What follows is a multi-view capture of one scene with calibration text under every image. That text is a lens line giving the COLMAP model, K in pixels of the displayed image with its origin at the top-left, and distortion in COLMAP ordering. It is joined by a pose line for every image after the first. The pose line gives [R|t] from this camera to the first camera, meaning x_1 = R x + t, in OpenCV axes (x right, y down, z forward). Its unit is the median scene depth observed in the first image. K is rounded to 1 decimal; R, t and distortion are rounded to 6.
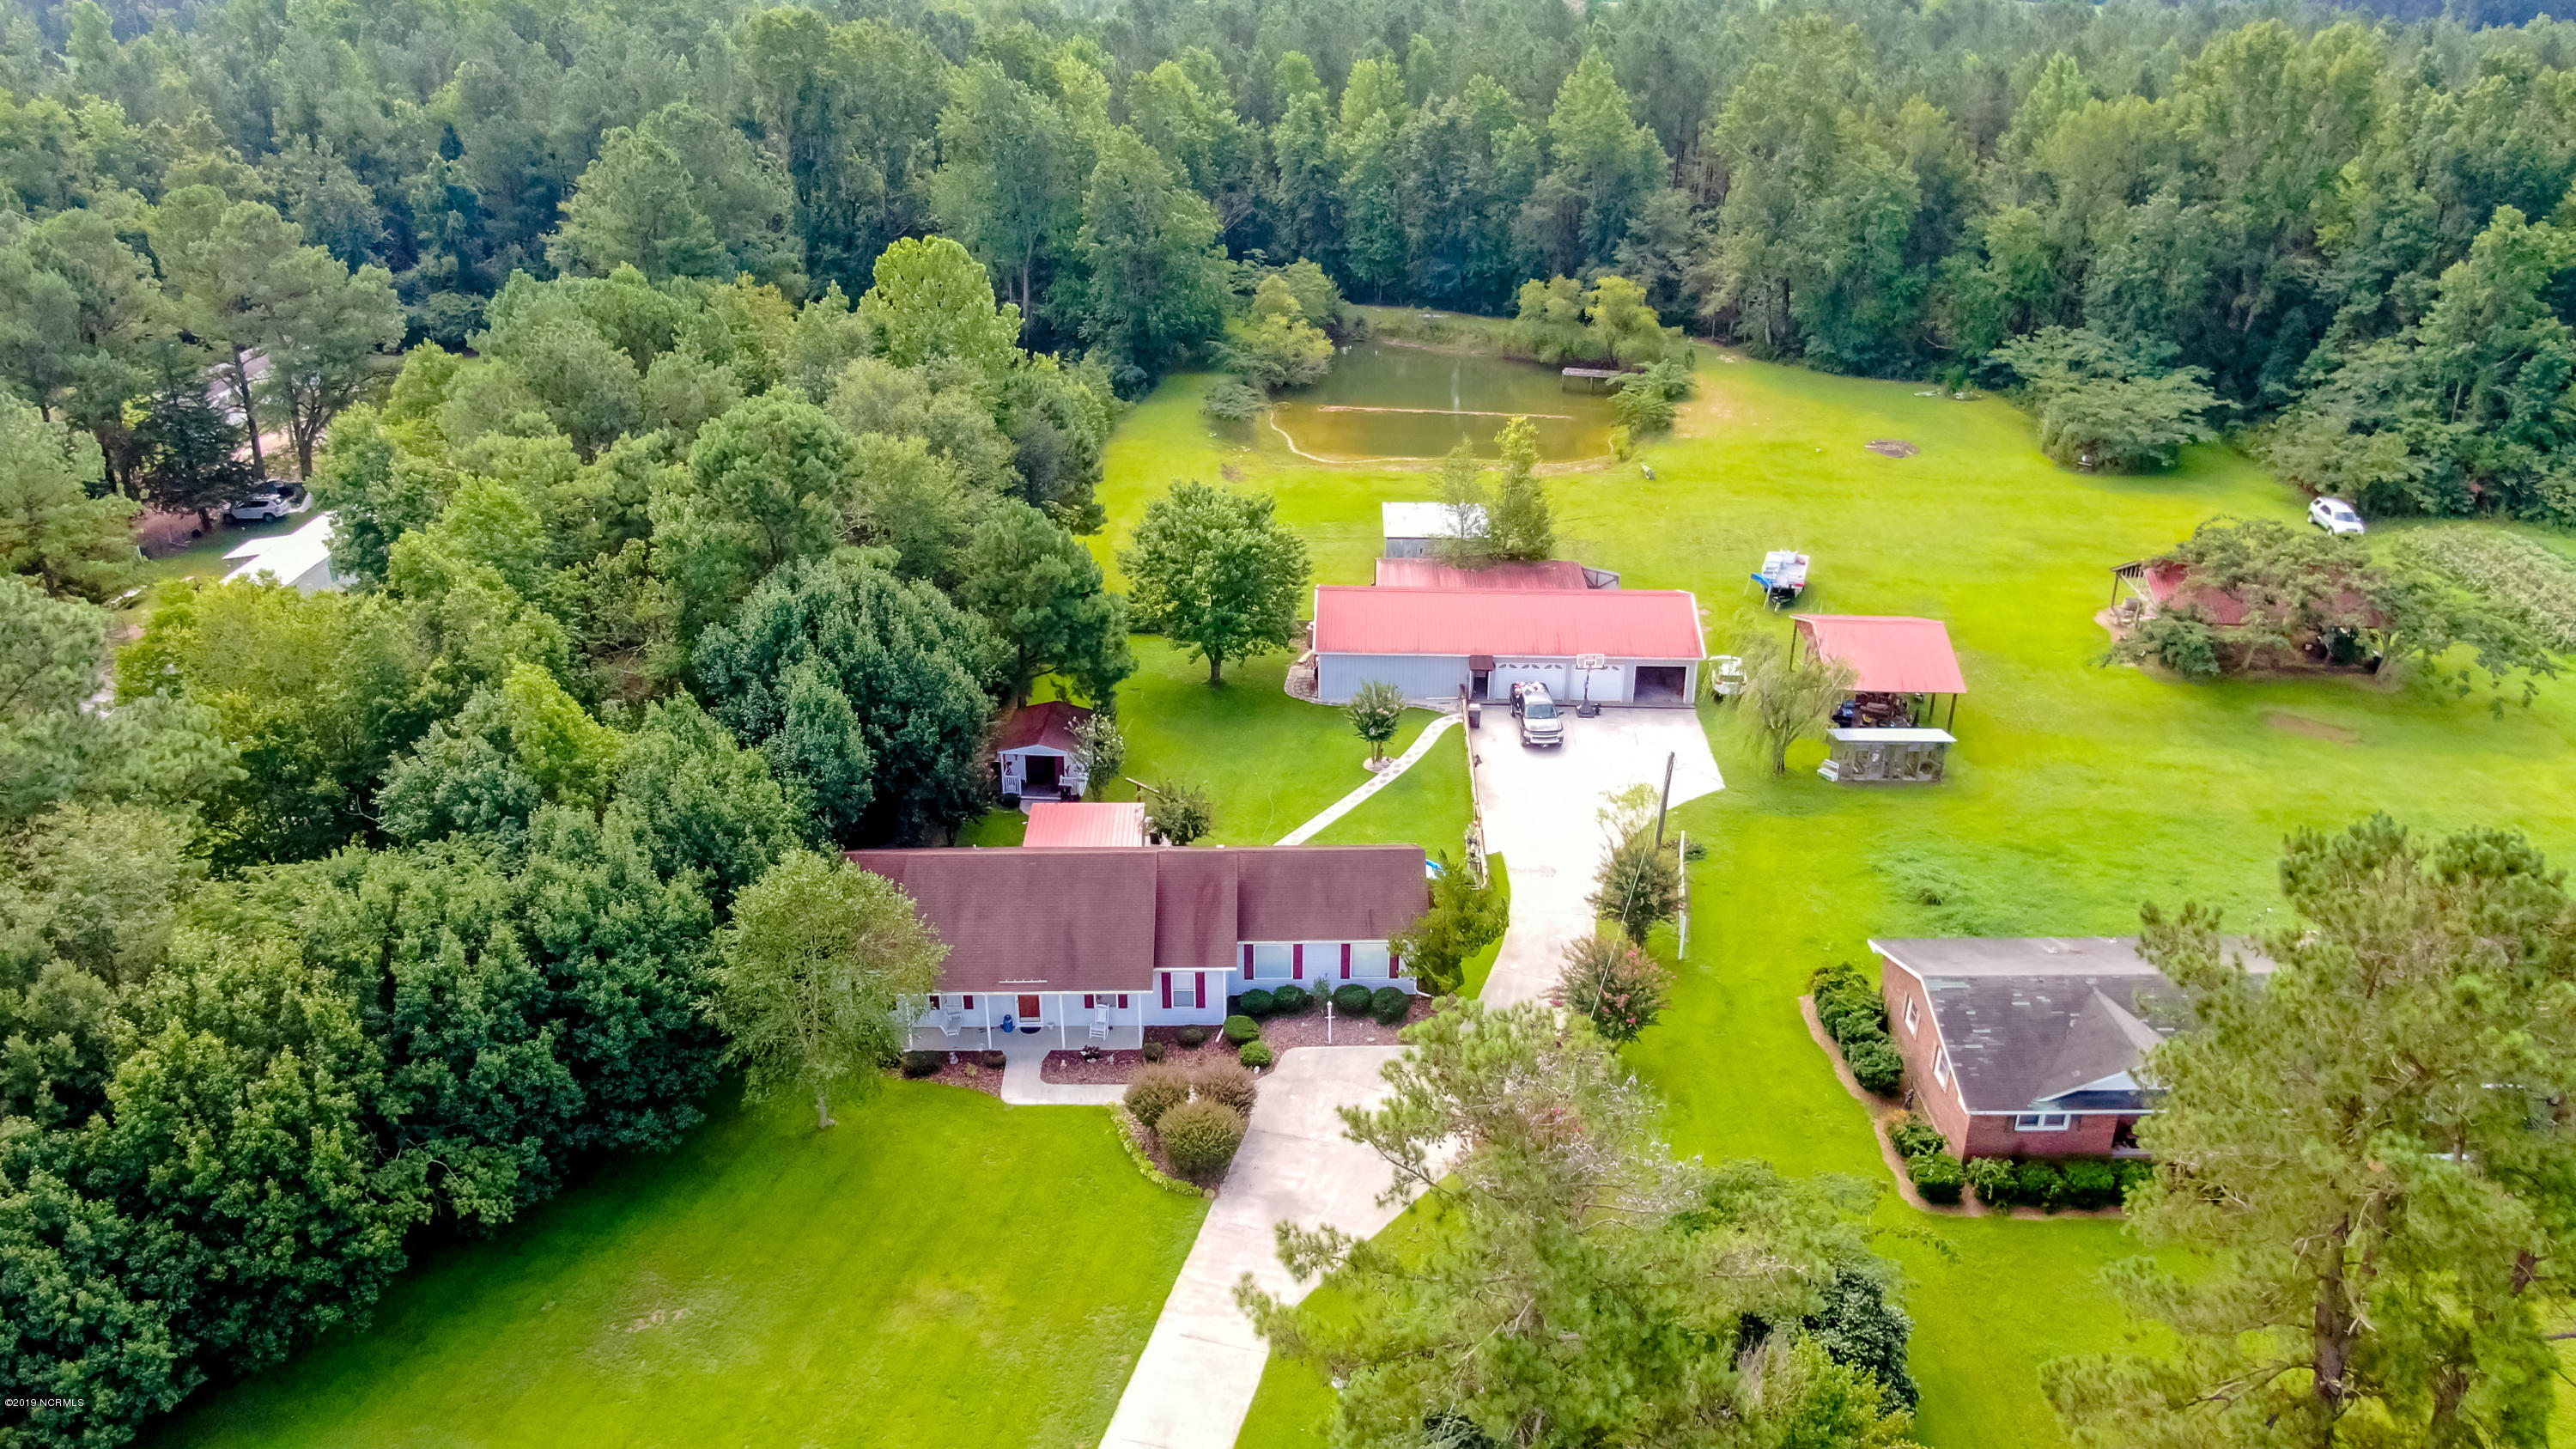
lens RADIAL K [[1875.2, 0, 1298.4], [0, 1875.2, 755.7], [0, 0, 1]] dist [-0.019350, 0.000347]
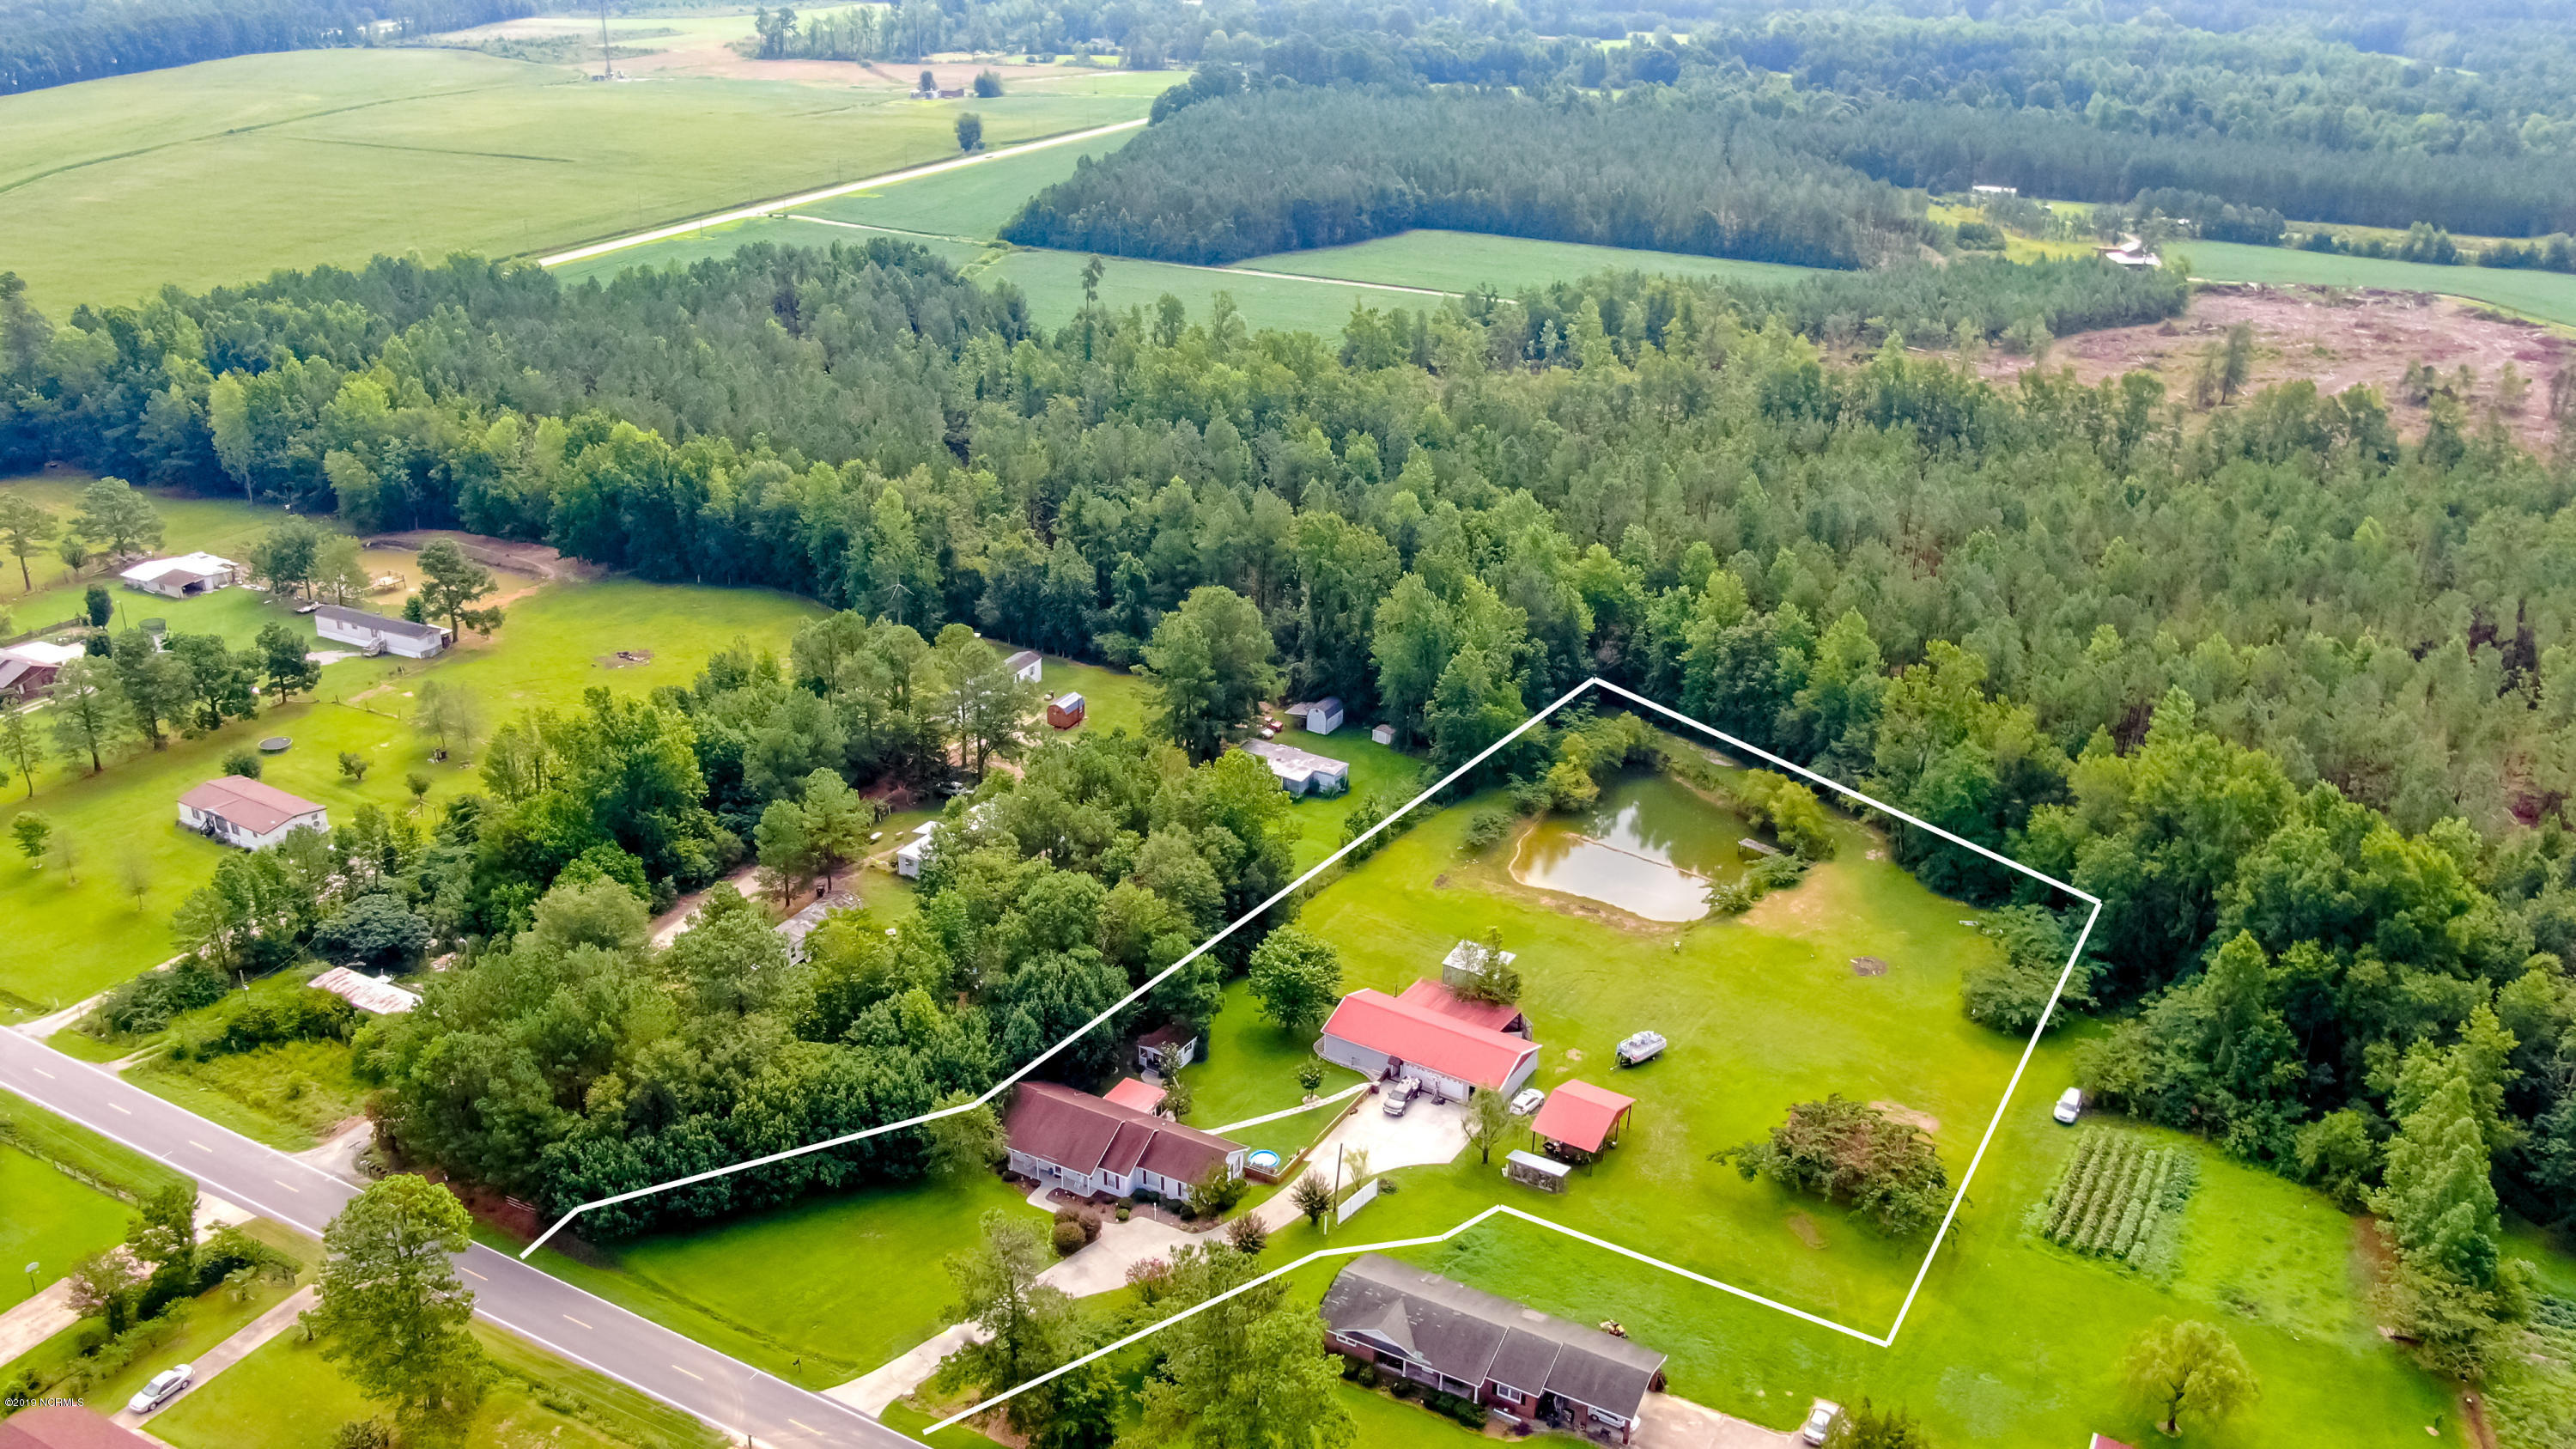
lens RADIAL K [[1983.2, 0, 1277.9], [0, 1983.2, 723.9], [0, 0, 1]] dist [-0.043798, 0.003458]
pose [[0.866534, 0.209326, -0.453103, 0.840848], [-0.226148, 0.973937, 0.017448, -0.393622], [0.444946, 0.087349, 0.891287, -0.898969]]
